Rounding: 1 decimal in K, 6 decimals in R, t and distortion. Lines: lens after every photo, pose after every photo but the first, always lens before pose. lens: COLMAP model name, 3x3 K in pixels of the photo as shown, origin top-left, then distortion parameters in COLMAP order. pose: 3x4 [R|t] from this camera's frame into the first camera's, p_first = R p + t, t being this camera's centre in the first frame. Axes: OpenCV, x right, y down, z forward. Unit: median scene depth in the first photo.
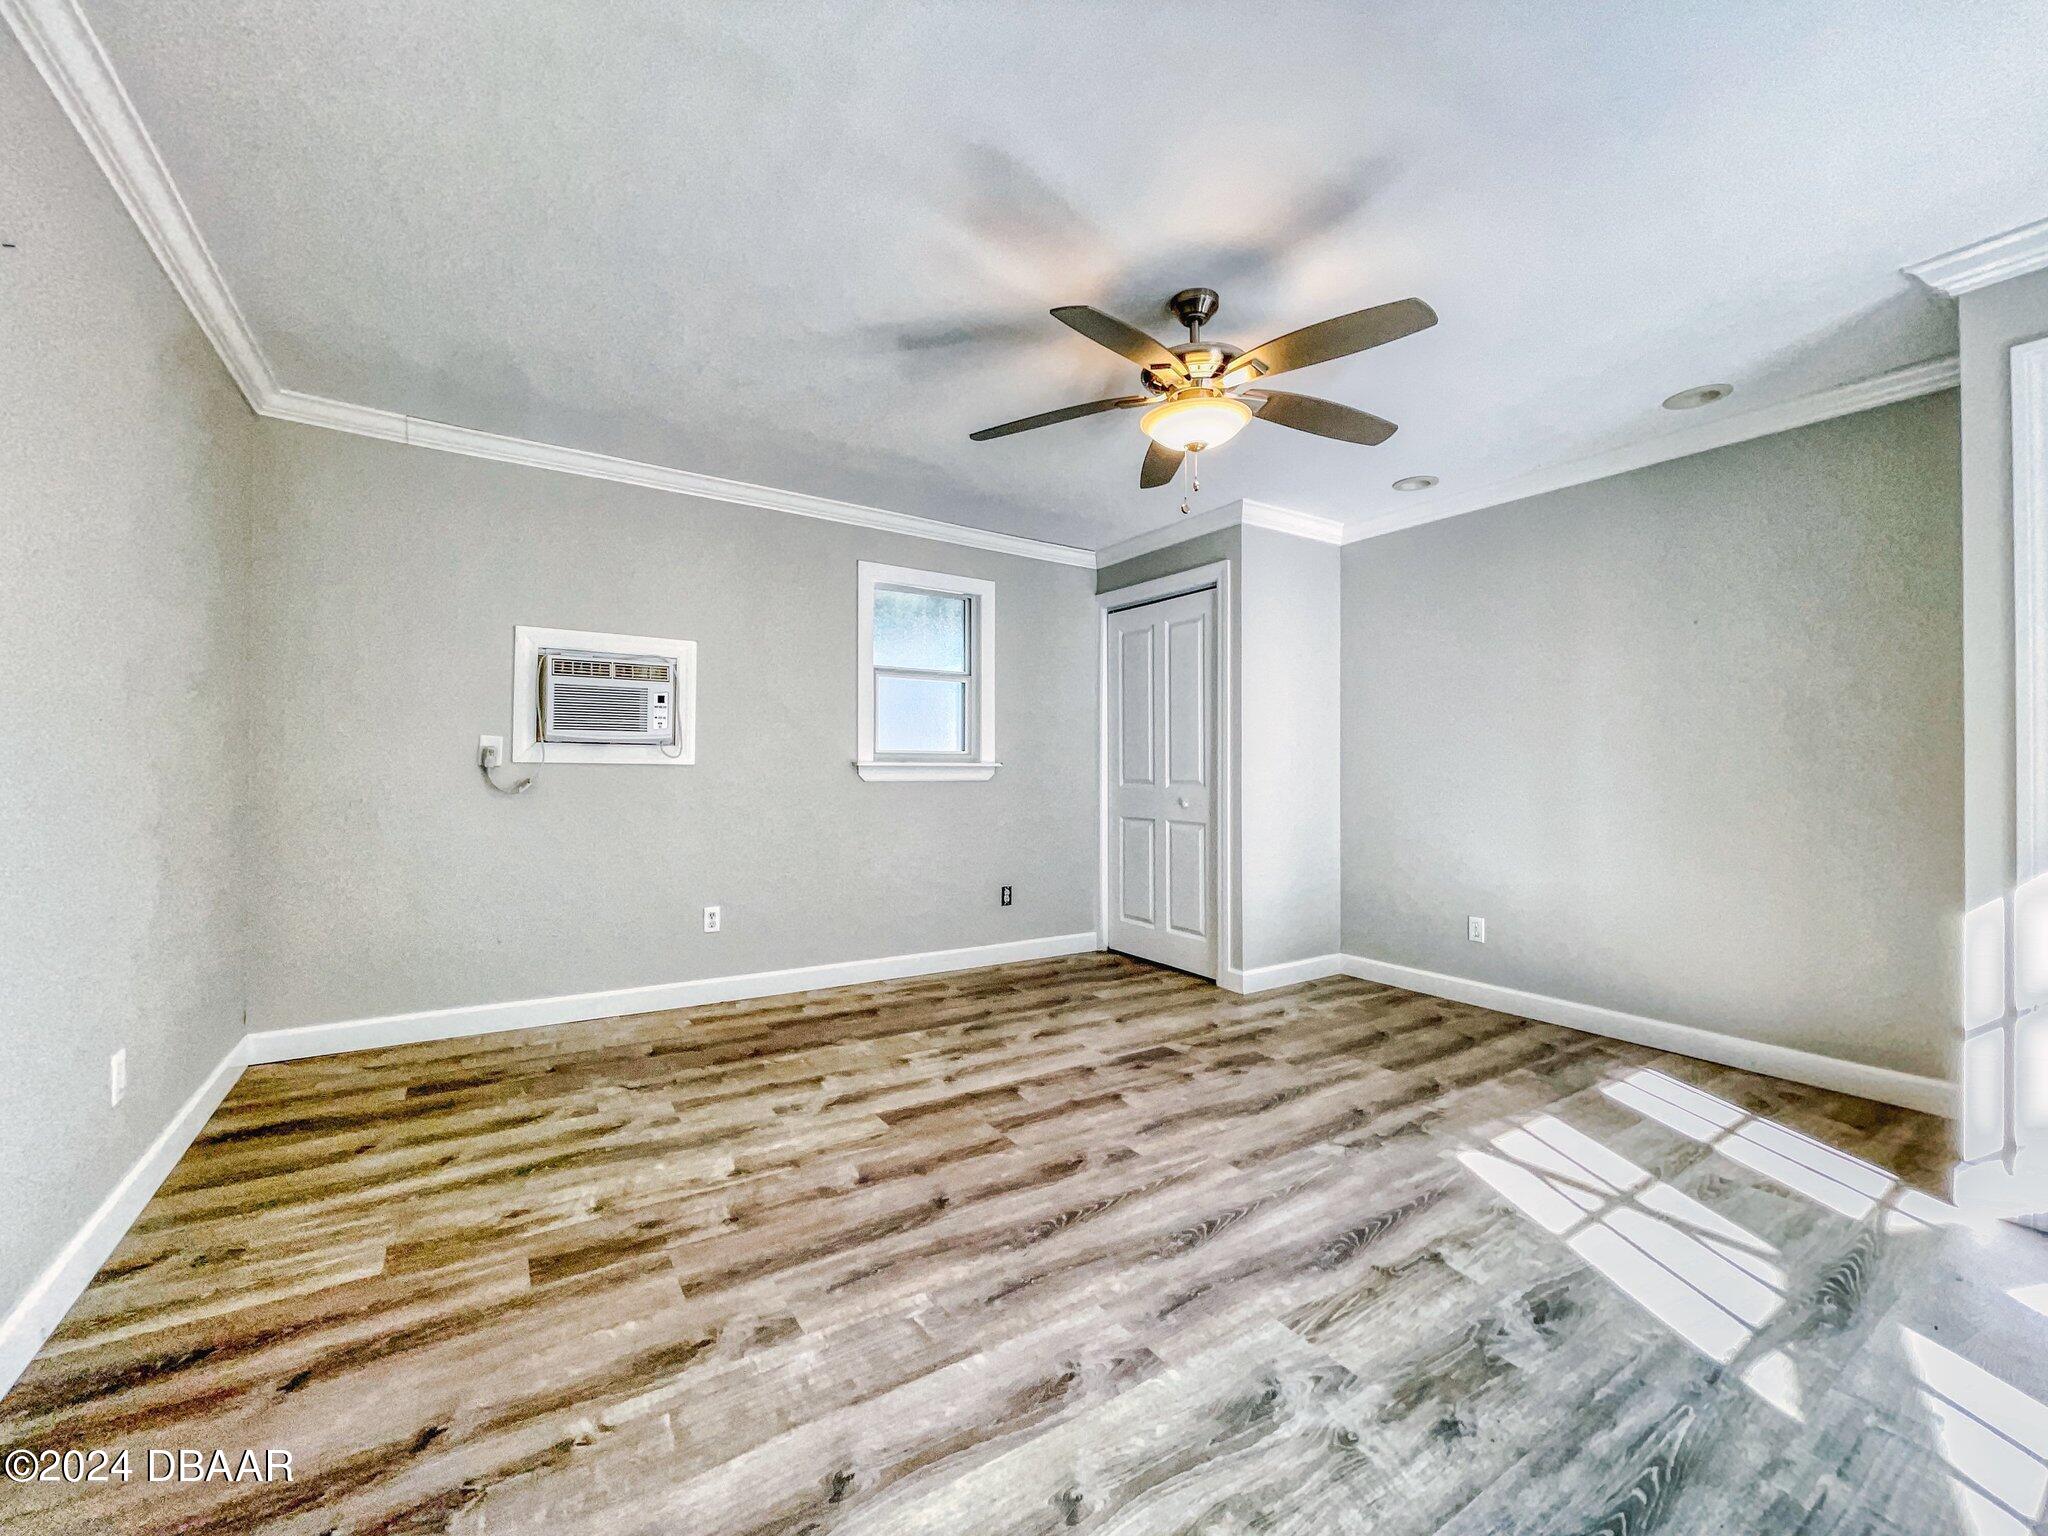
lens RADIAL K [[827.1, 0, 1022.3], [0, 827.1, 760.5], [0, 0, 1]] dist [-0.015593, 0.007597]
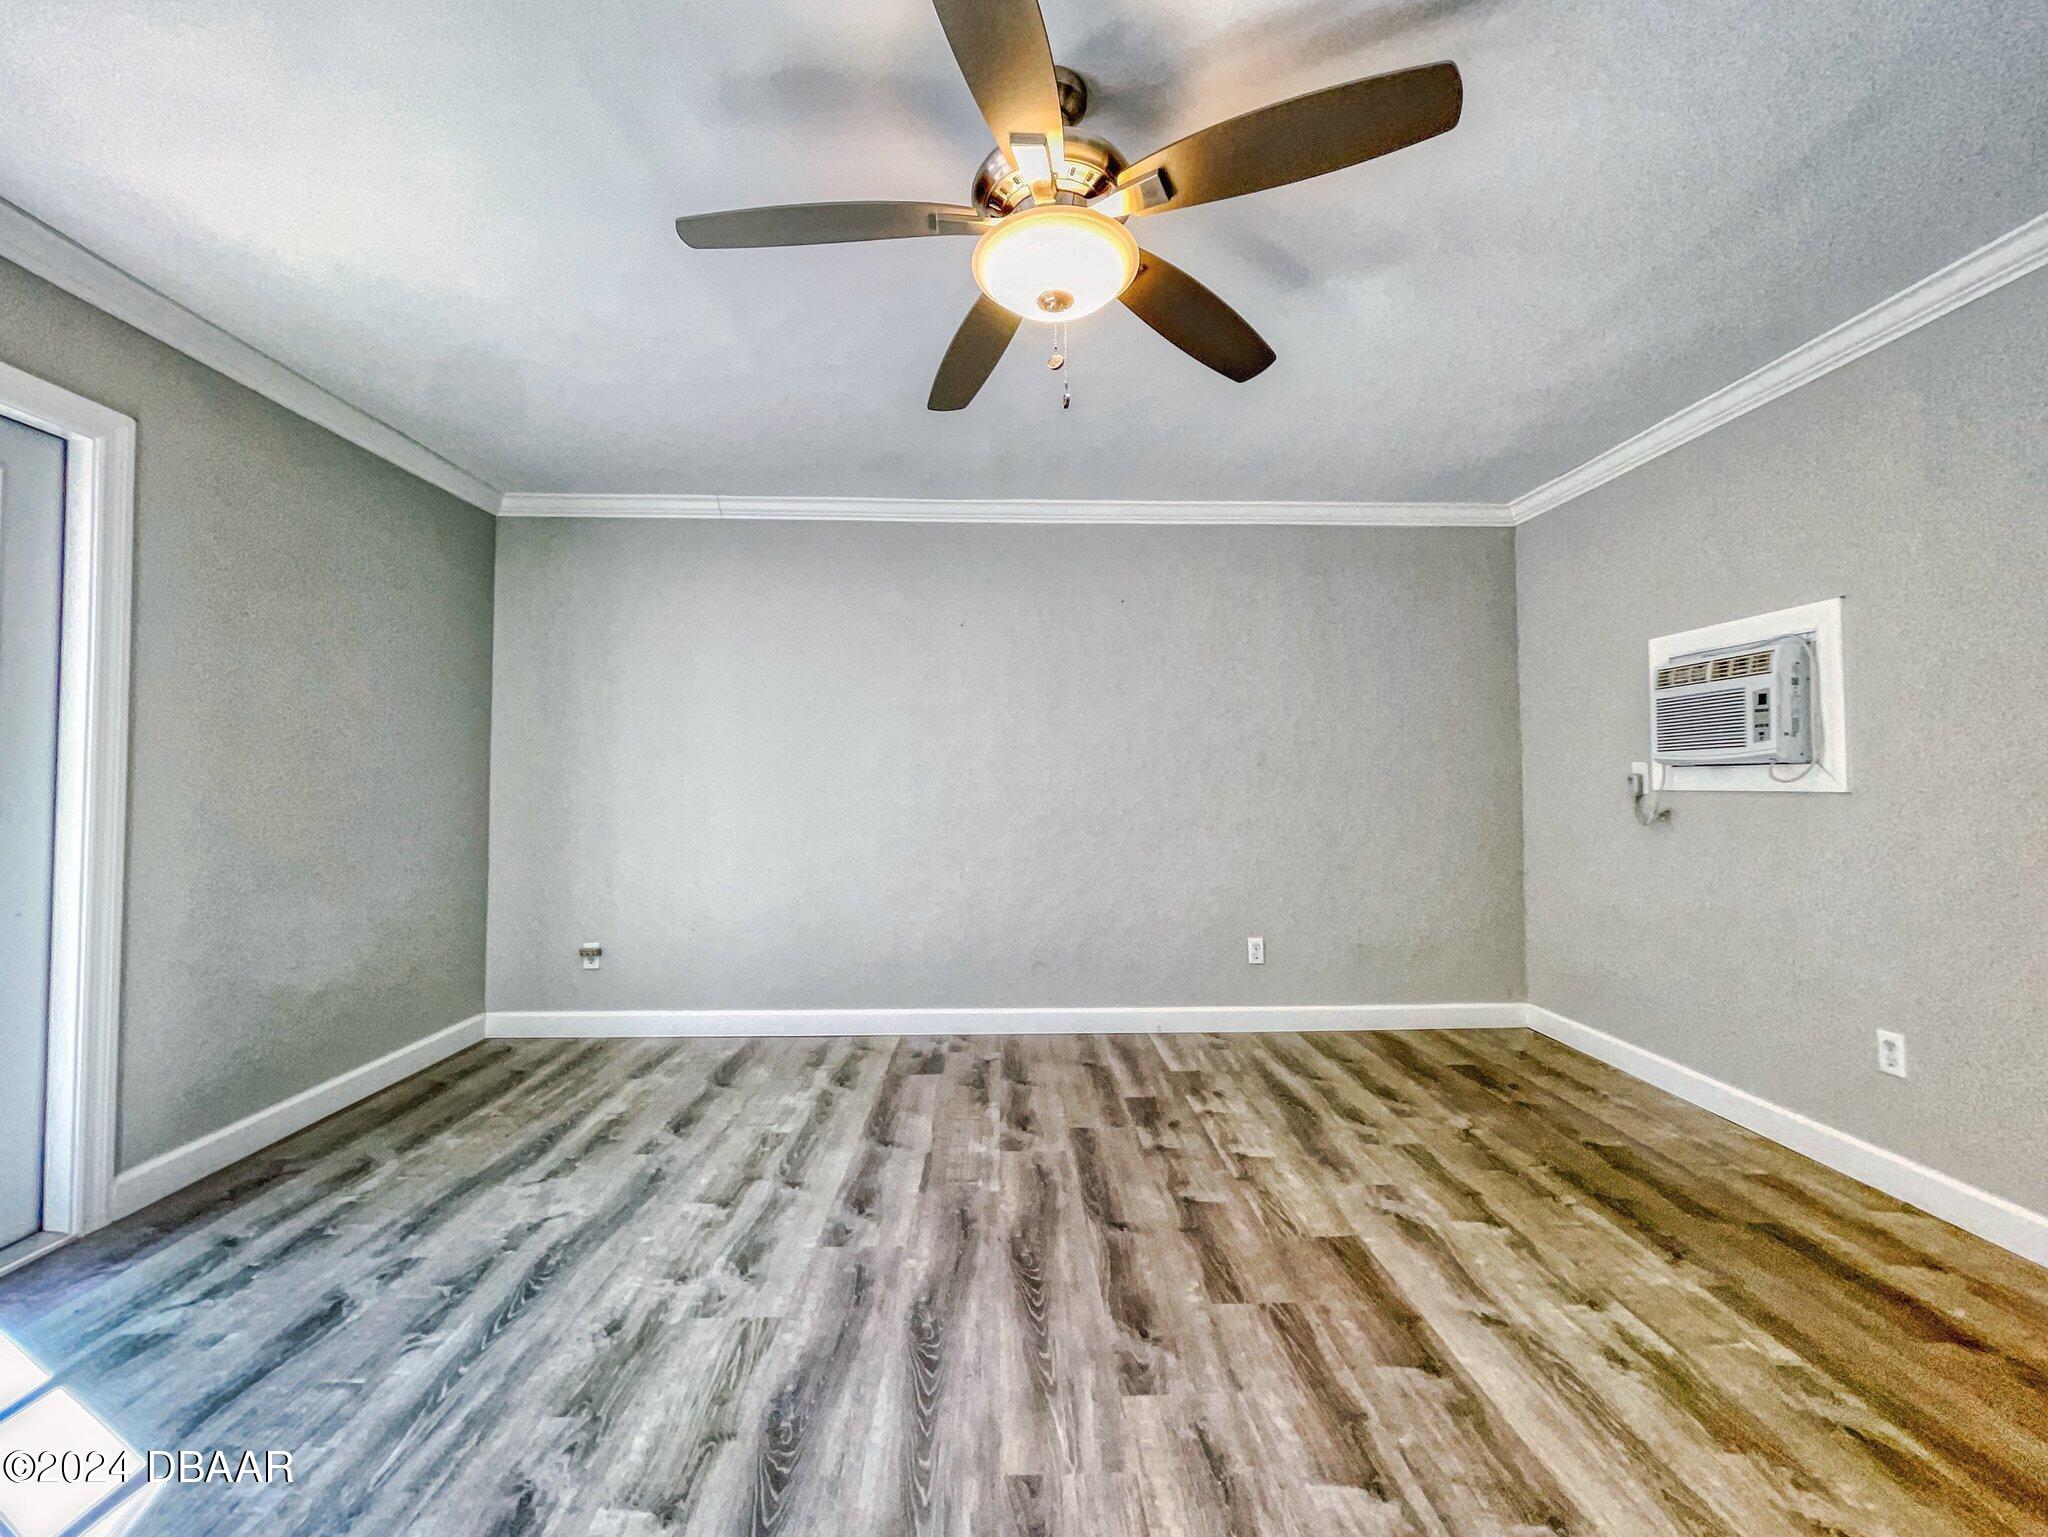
lens RADIAL K [[827.1, 0, 1022.3], [0, 827.1, 761.0], [0, 0, 1]] dist [-0.015593, 0.007597]
pose [[-0.514130, -0.036758, -0.856924, 0.776890], [0.005786, 0.998910, -0.046319, 0.011748], [0.857693, -0.028772, -0.513357, 1.312272]]
